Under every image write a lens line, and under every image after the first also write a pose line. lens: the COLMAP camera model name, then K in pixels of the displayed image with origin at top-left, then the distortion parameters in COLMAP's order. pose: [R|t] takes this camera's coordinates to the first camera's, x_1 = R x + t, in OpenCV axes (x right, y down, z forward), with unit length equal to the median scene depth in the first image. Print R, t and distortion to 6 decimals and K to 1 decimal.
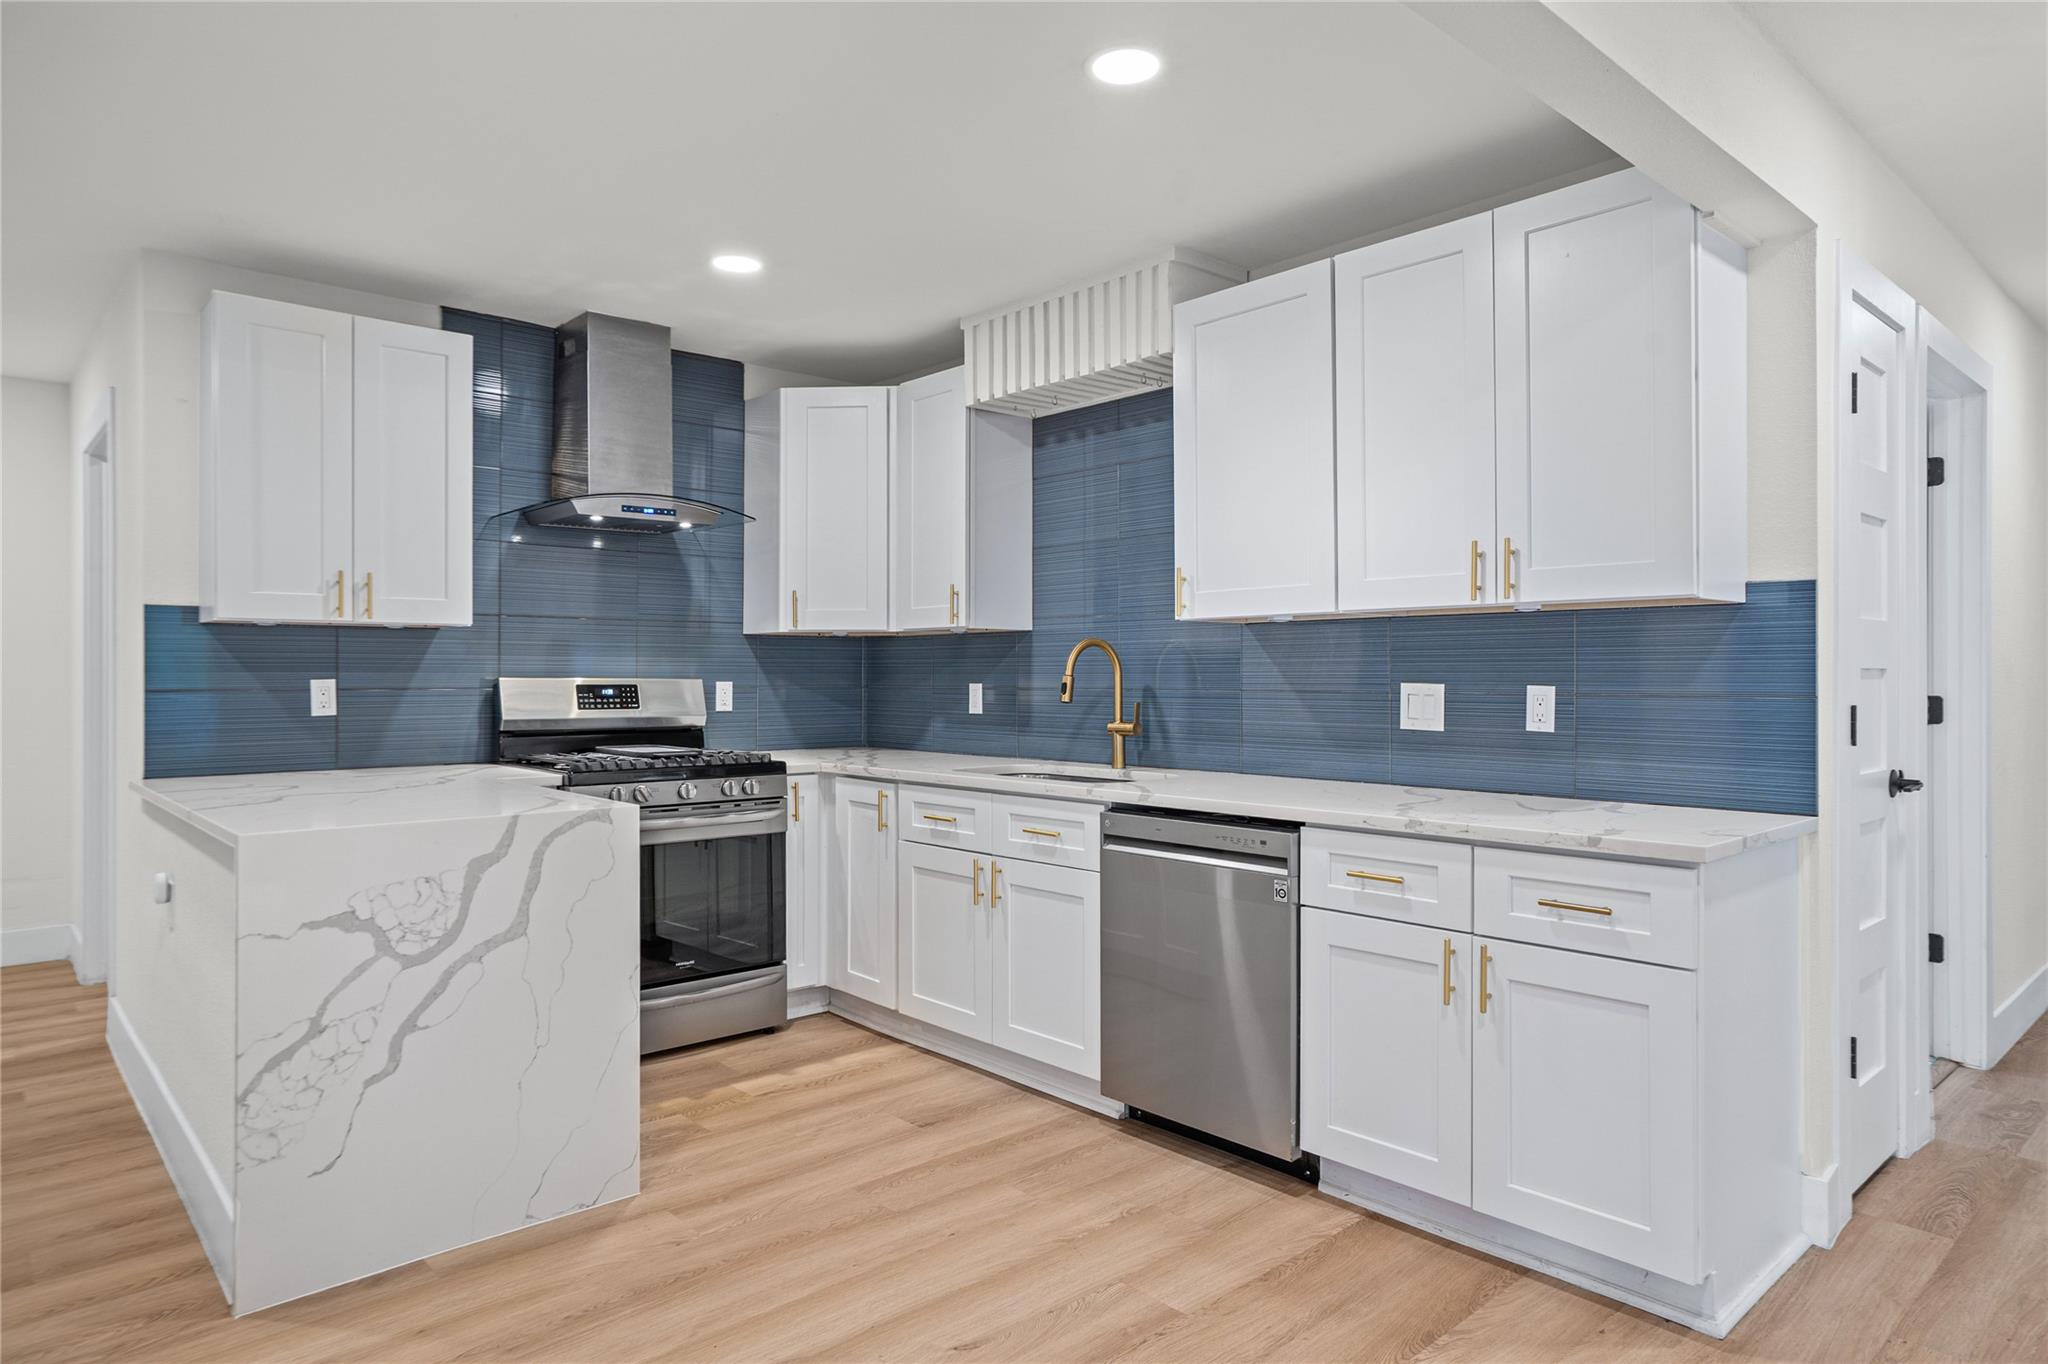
lens RADIAL K [[1209.4, 0, 999.2], [0, 1209.4, 670.3], [0, 0, 1]] dist [-0.017721, 0.000761]
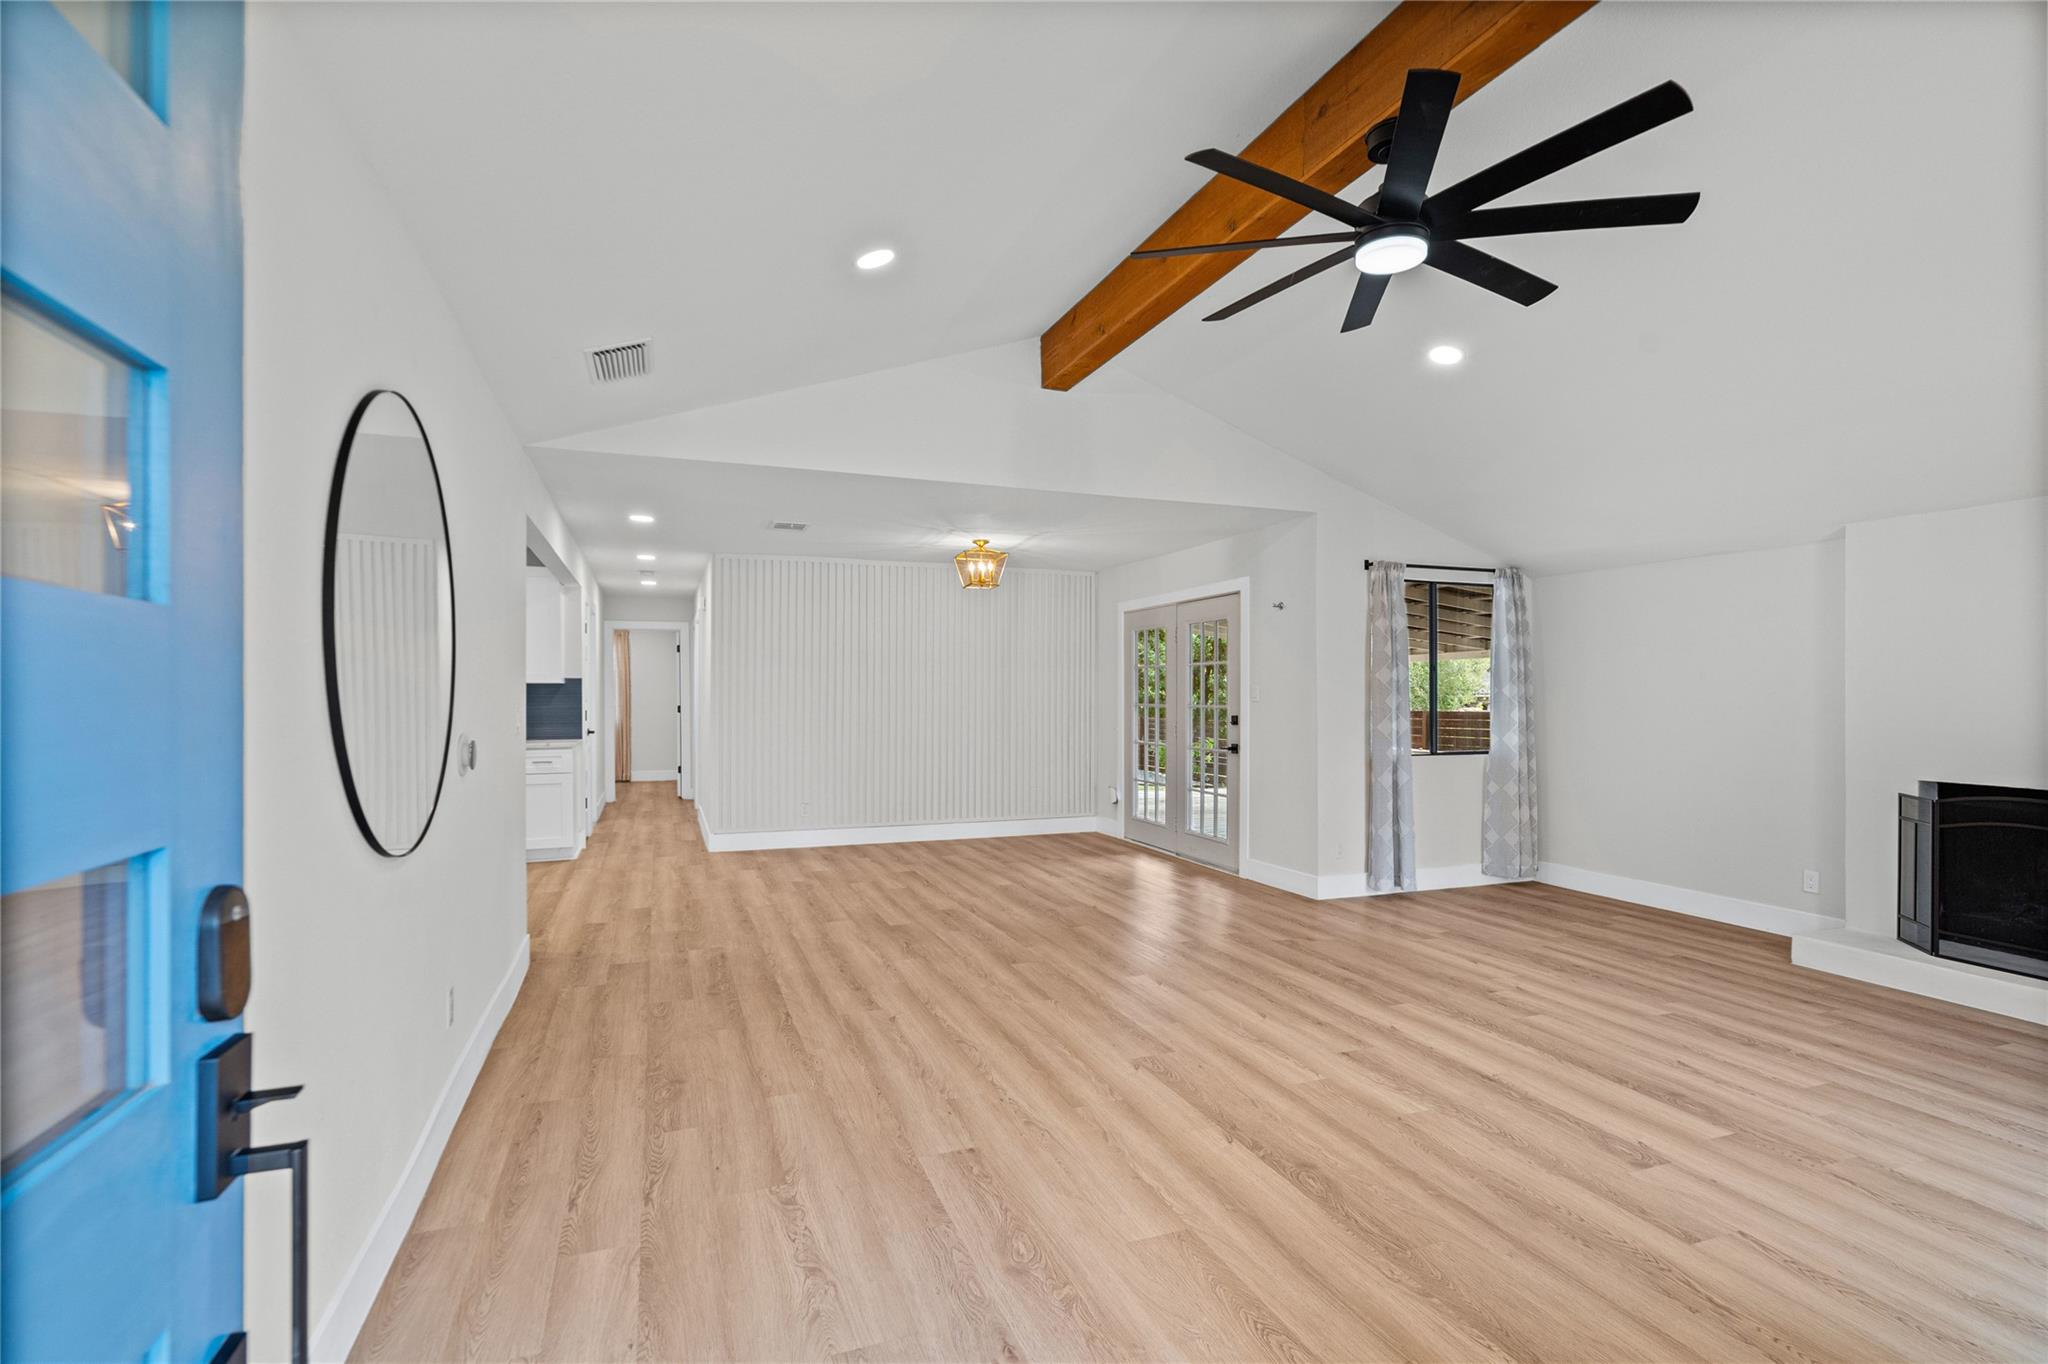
lens RADIAL K [[929.6, 0, 1012.4], [0, 929.6, 701.7], [0, 0, 1]] dist [0.000624, 0.000801]
pose [[0.354495, -0.011377, 0.934989, -1.193979], [0.000070, 0.999926, 0.012141, -0.025132], [-0.935058, -0.004239, 0.354469, -1.000308]]
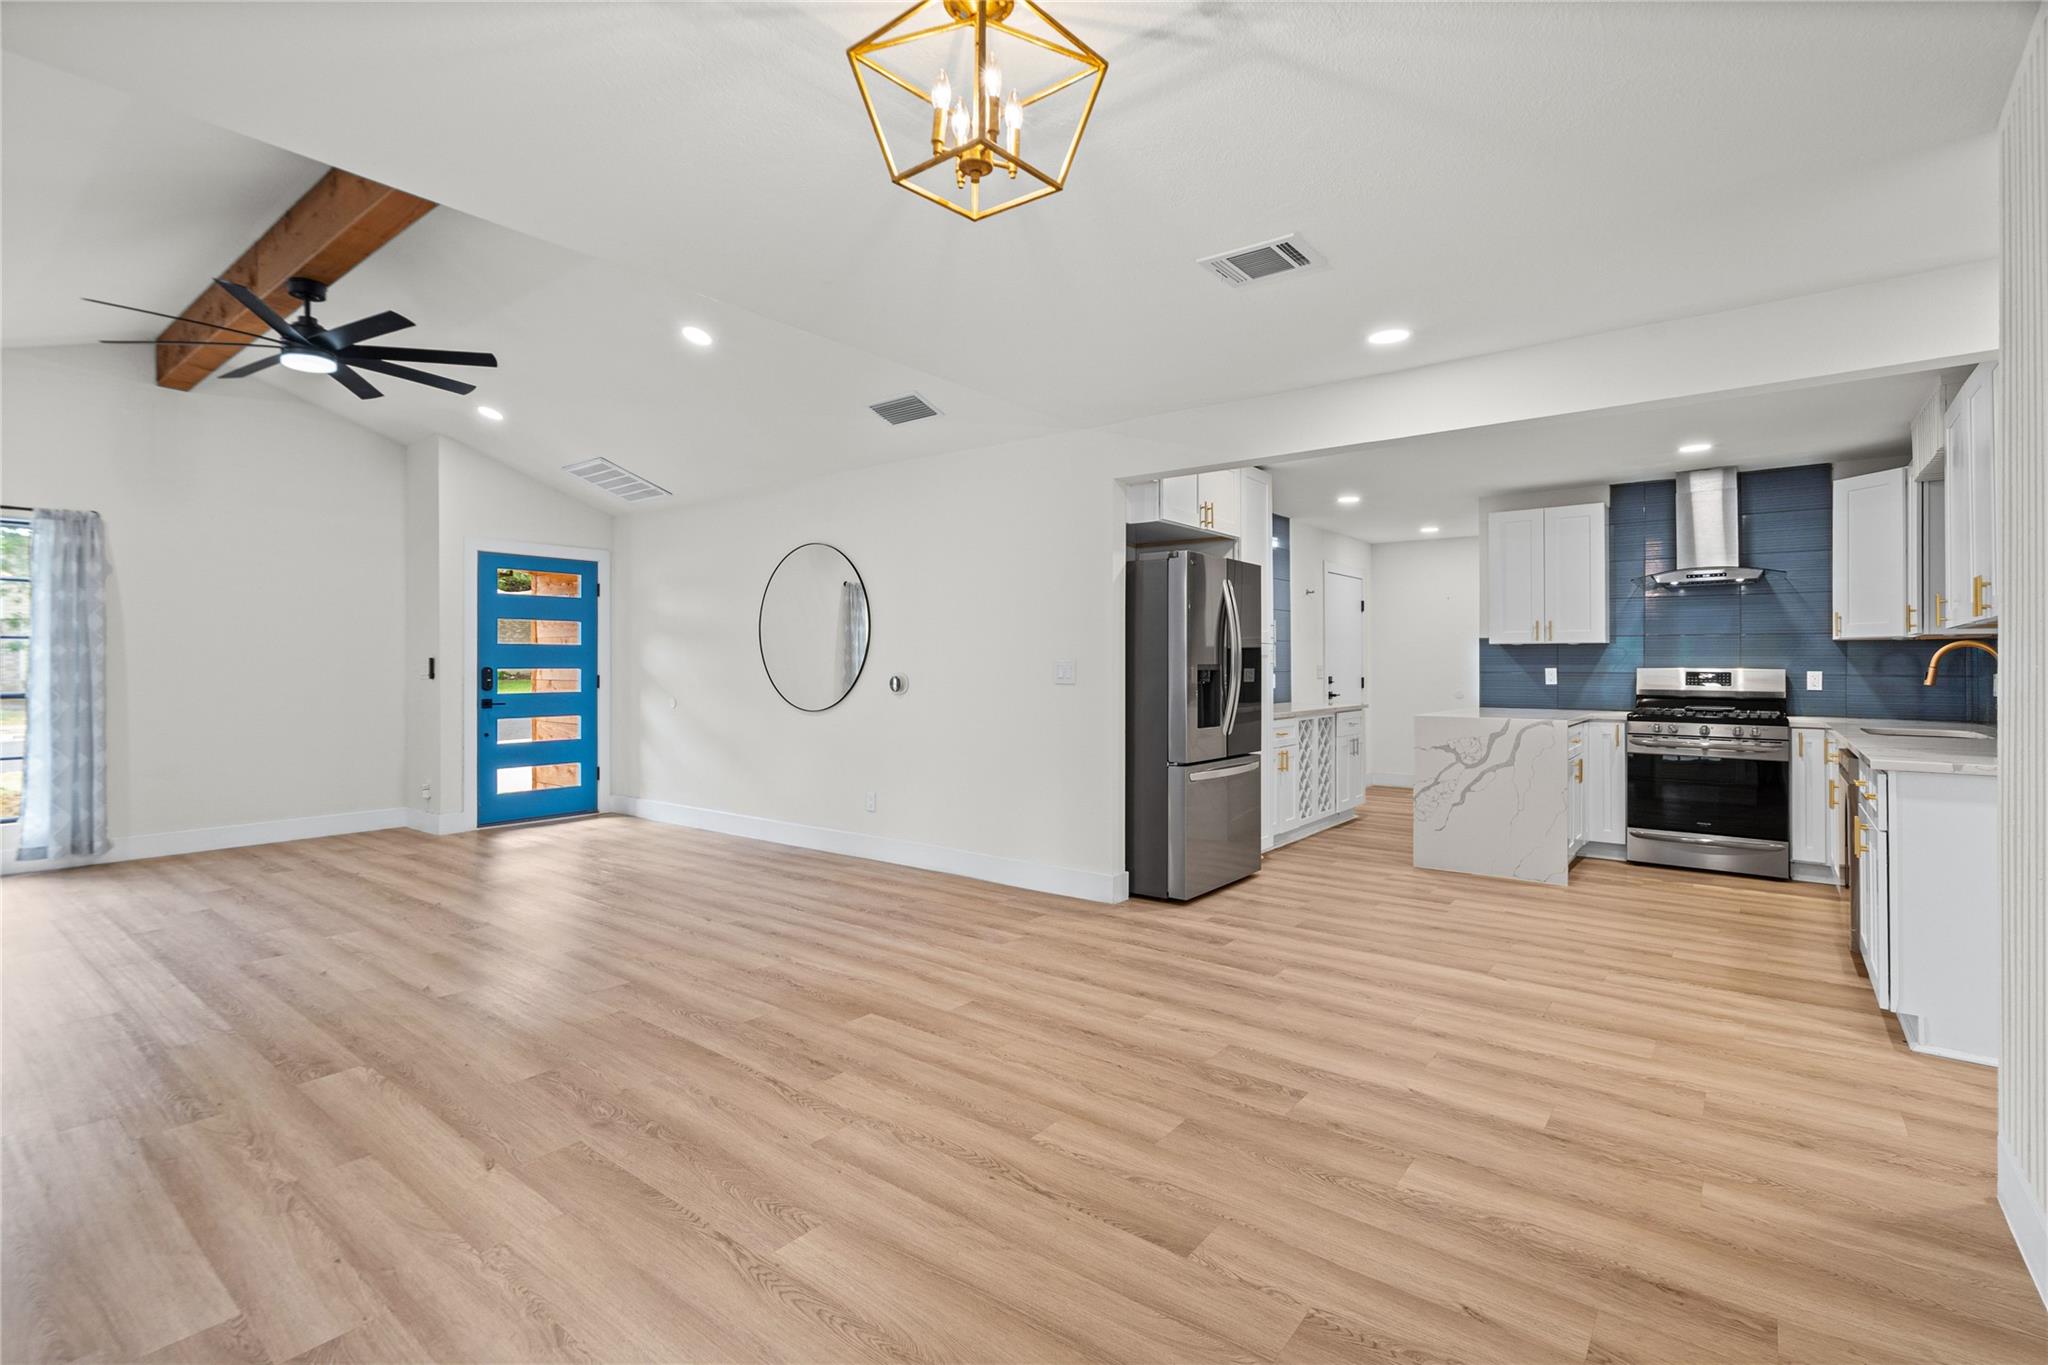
lens RADIAL K [[947.7, 0, 1010.0], [0, 947.7, 673.4], [0, 0, 1]] dist [0.001317, 0.000495]
pose [[0.172834, 0.007360, -0.984924, 1.077547], [0.000524, 0.999971, 0.007564, 0.003610], [0.984951, -0.001824, 0.172825, -0.318670]]
